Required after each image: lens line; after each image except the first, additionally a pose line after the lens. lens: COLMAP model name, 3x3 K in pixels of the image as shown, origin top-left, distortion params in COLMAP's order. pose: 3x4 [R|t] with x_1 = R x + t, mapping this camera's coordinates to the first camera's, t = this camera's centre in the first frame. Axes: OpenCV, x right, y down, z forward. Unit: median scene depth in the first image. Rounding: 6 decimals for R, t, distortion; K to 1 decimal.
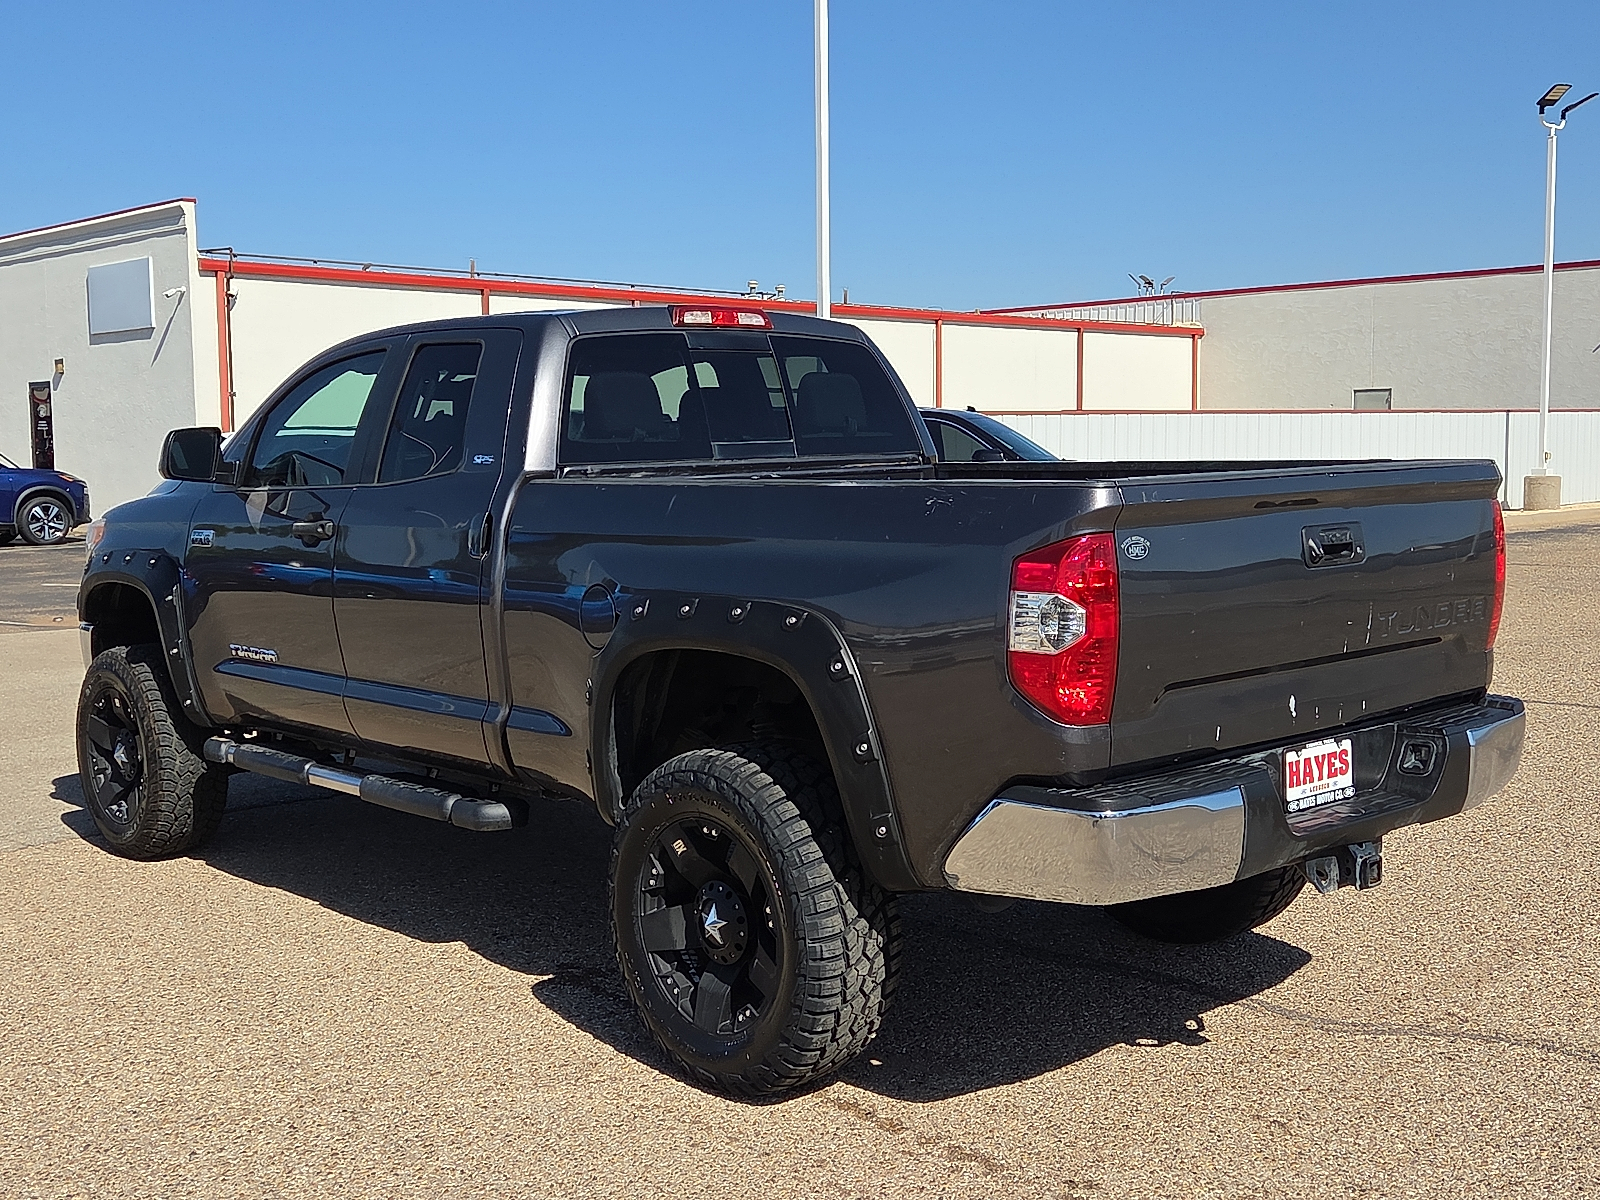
lens RADIAL K [[1827.8, 0, 799.8], [0, 1827.8, 539.2], [0, 0, 1]] dist [0.056866, 0.003789]
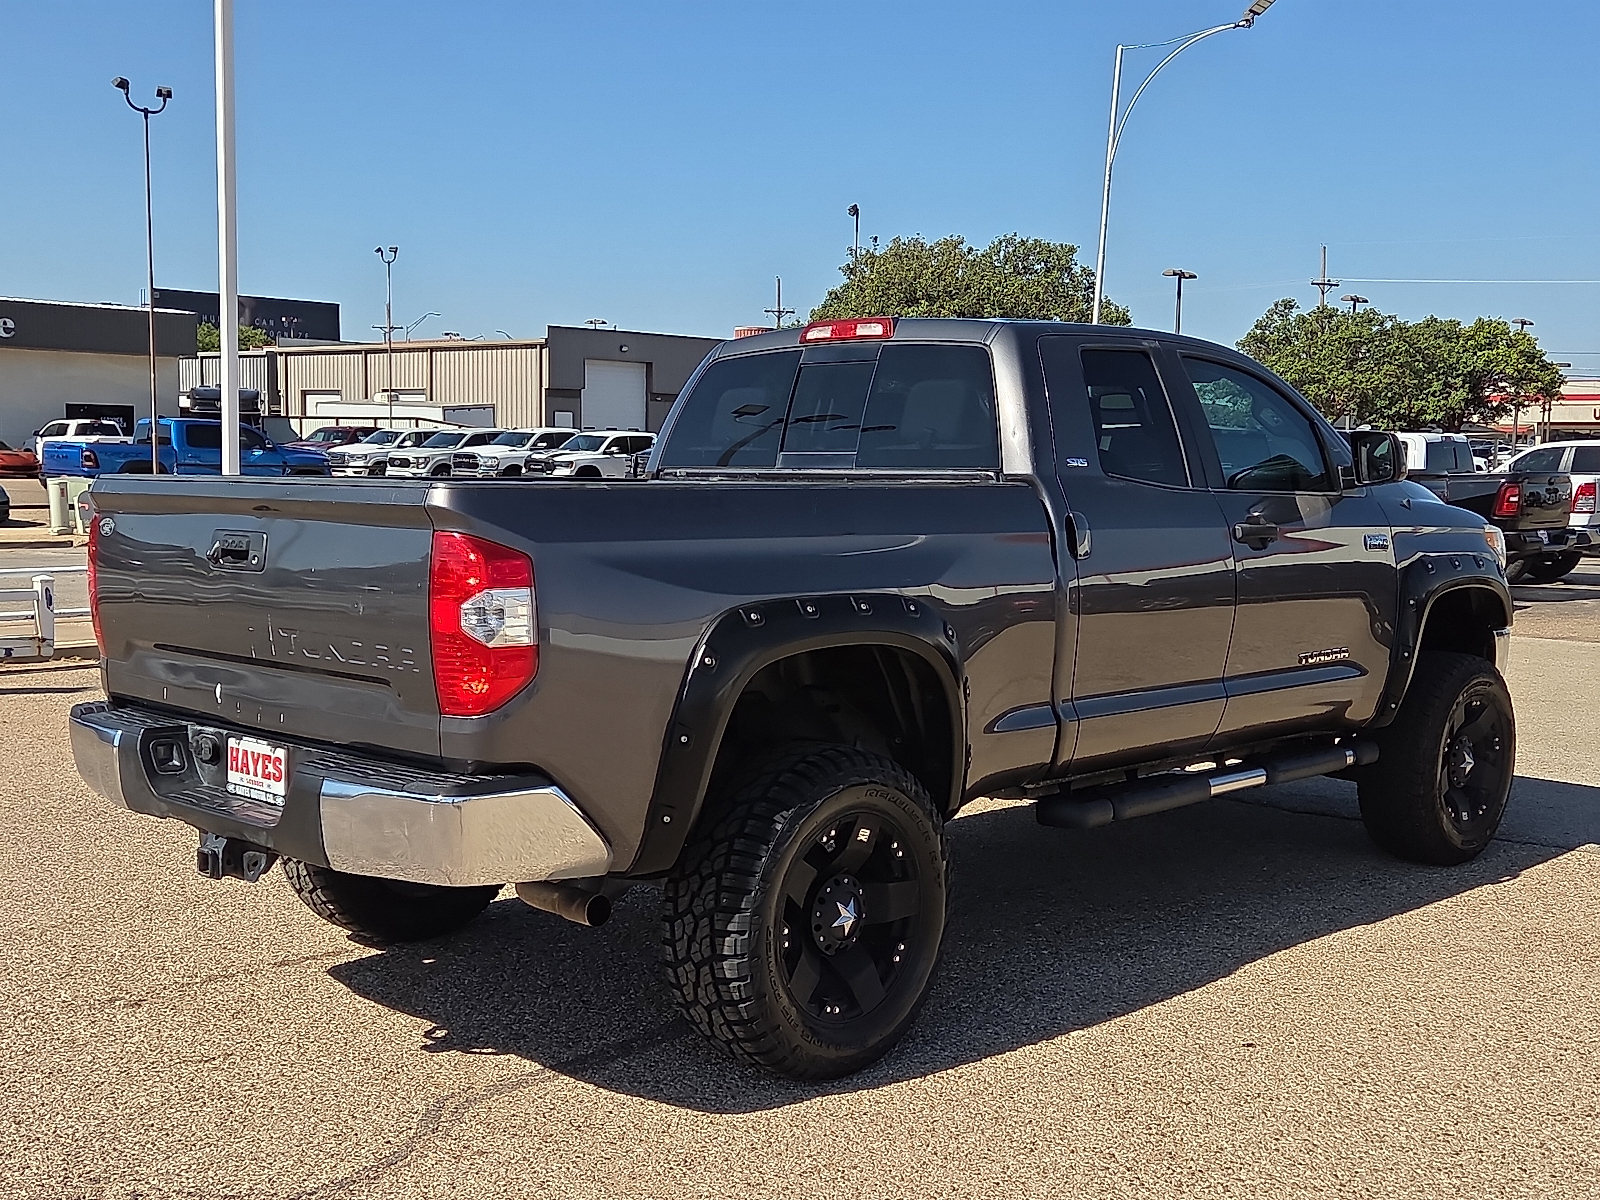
lens RADIAL K [[1843.4, 0, 800.0], [0, 1843.4, 600.0], [0, 0, 1]] dist [0.017033, 0.011685]
pose [[0.045948, 0.090386, -0.994846, 1.314782], [-0.067244, 0.993919, 0.087196, -0.079102], [0.996678, 0.062891, 0.051747, 1.233810]]
